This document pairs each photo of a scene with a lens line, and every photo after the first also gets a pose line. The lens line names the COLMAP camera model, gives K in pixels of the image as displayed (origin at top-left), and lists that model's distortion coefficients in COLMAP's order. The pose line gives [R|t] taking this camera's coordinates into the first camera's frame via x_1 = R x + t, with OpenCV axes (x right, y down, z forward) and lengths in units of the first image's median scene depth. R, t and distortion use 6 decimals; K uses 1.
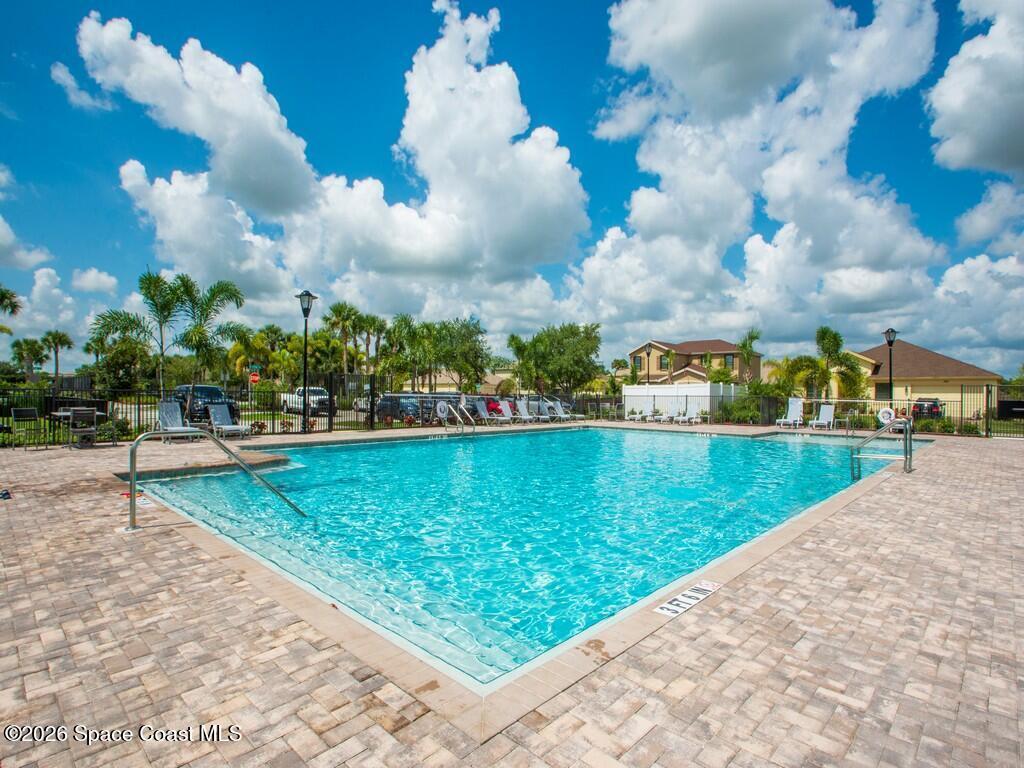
lens RADIAL K [[534.2, 0, 512.4], [0, 534.2, 386.8], [0, 0, 1]] dist [0.000363, 0.000155]
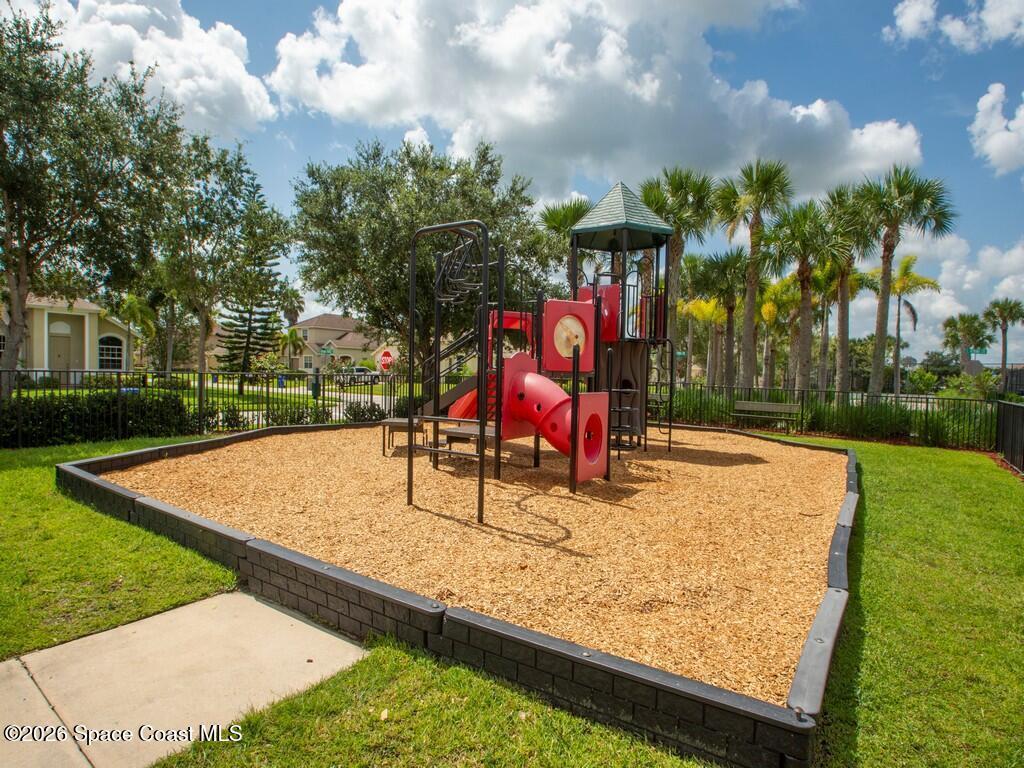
lens RADIAL K [[565.0, 0, 512.6], [0, 565.0, 384.1], [0, 0, 1]] dist [-0.002259, -0.000577]
pose [[0.160389, 0.021049, -0.986829, -0.259056], [-0.018605, 0.999659, 0.018299, -0.000061], [0.986879, 0.015425, 0.160726, 0.284780]]
